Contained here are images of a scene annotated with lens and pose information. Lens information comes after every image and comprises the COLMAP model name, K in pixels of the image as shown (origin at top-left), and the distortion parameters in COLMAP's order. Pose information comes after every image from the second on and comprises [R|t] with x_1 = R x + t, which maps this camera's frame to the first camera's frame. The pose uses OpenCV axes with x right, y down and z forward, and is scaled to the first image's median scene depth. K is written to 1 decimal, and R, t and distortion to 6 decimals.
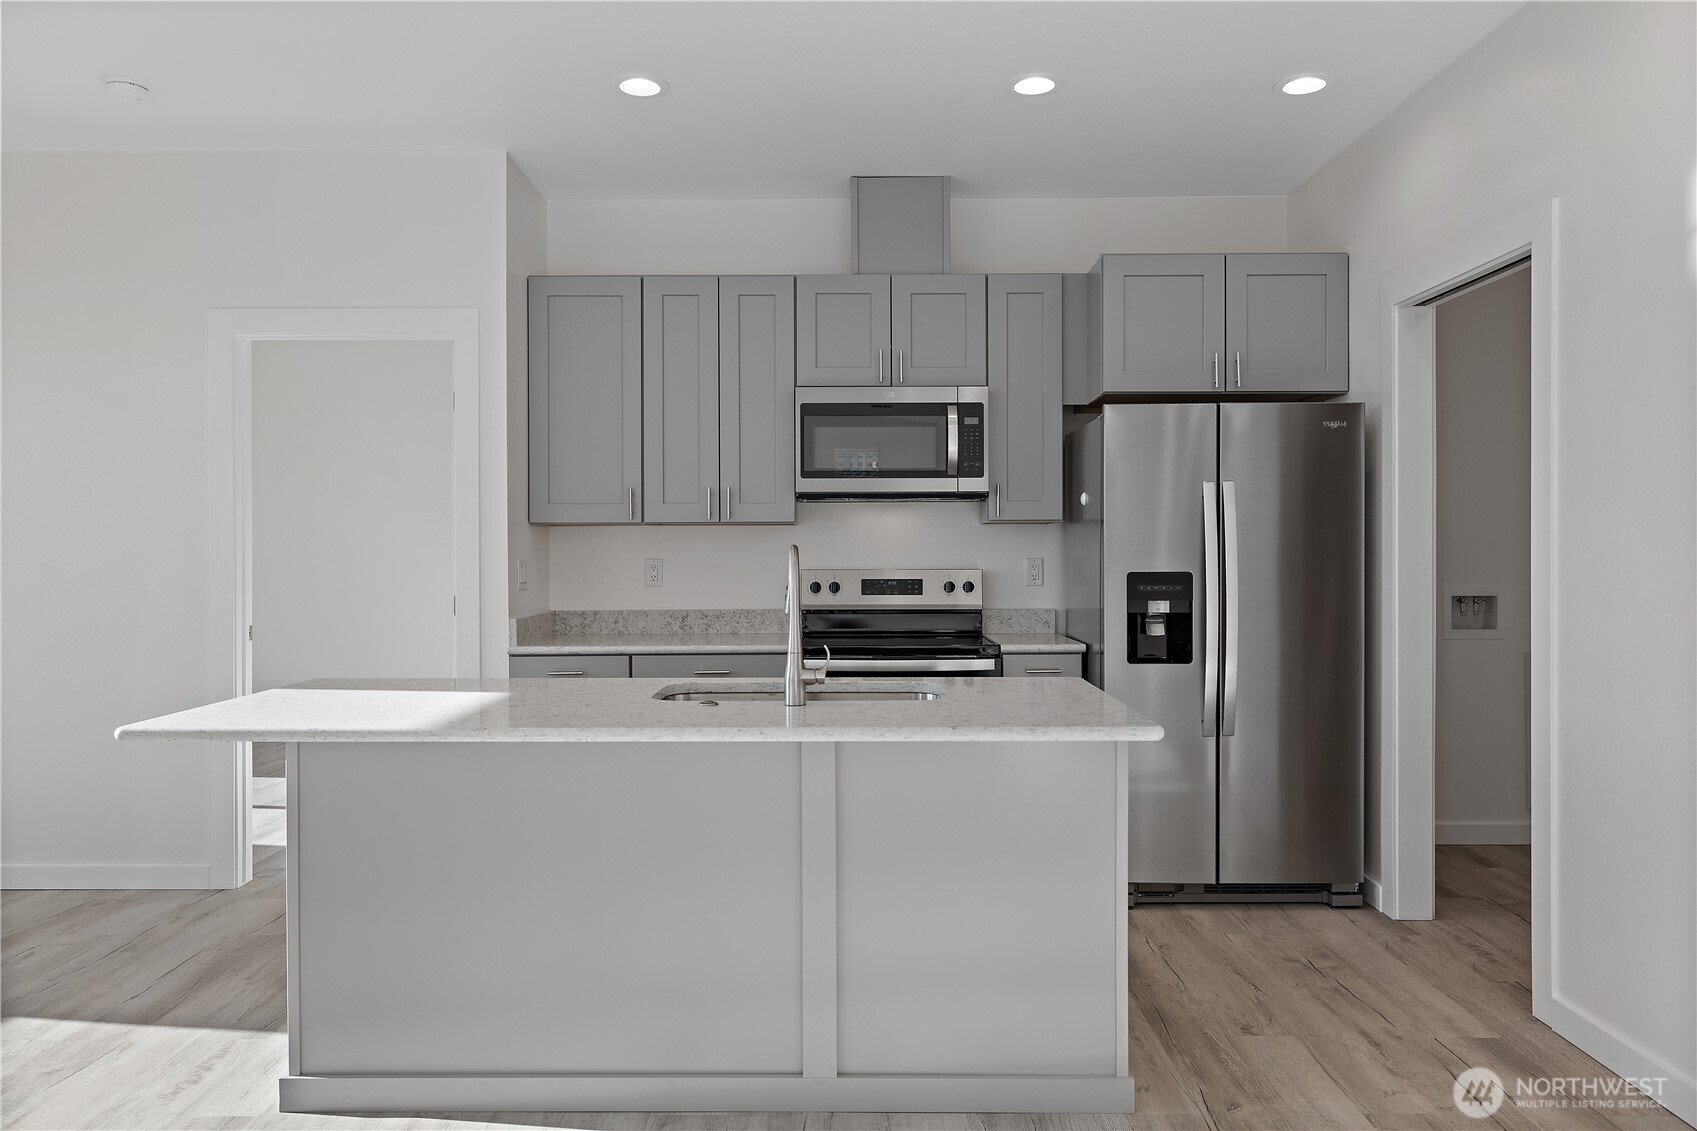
lens RADIAL K [[1170.5, 0, 848.5], [0, 1170.5, 565.5], [0, 0, 1]] dist [-0.003490, -0.003431]
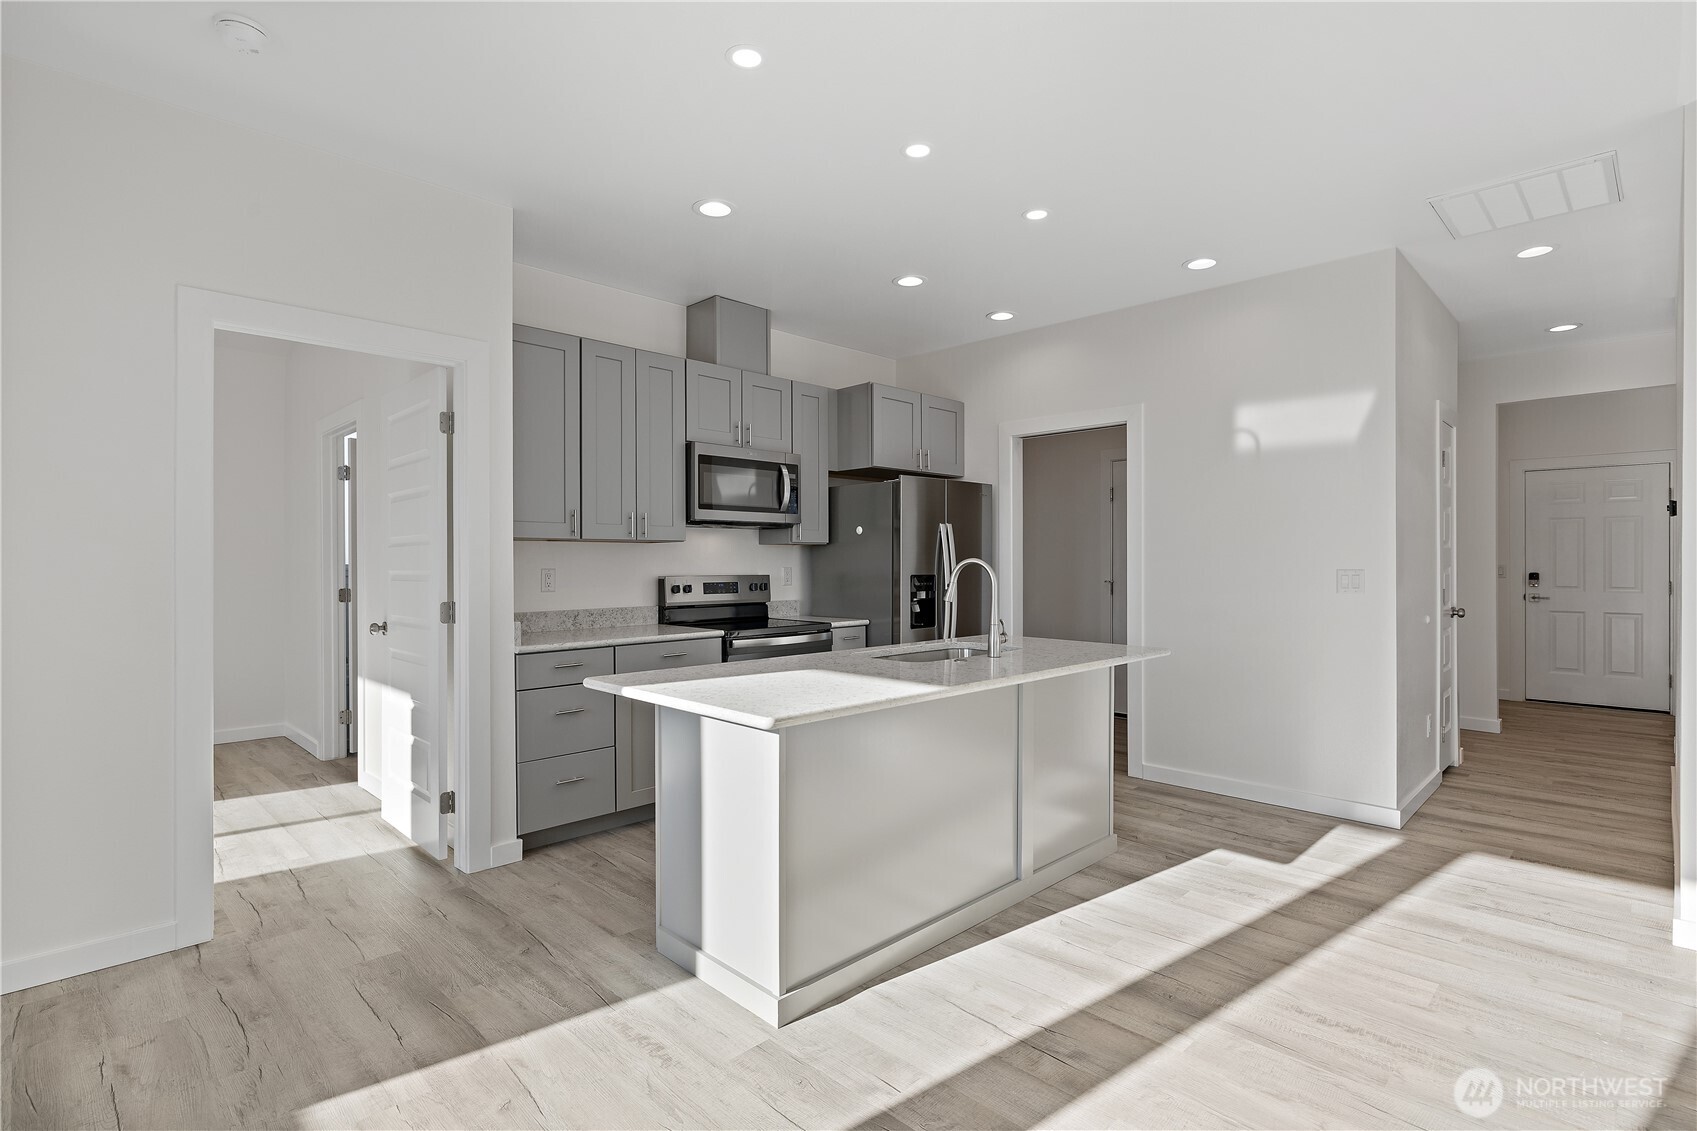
lens RADIAL K [[819.7, 0, 855.5], [0, 819.7, 565.4], [0, 0, 1]] dist [-0.002656, -0.000558]
pose [[0.702479, -0.001180, 0.711704, -0.585169], [0.007144, 0.999960, -0.005393, -0.002395], [-0.711669, 0.008873, 0.702459, 0.196142]]
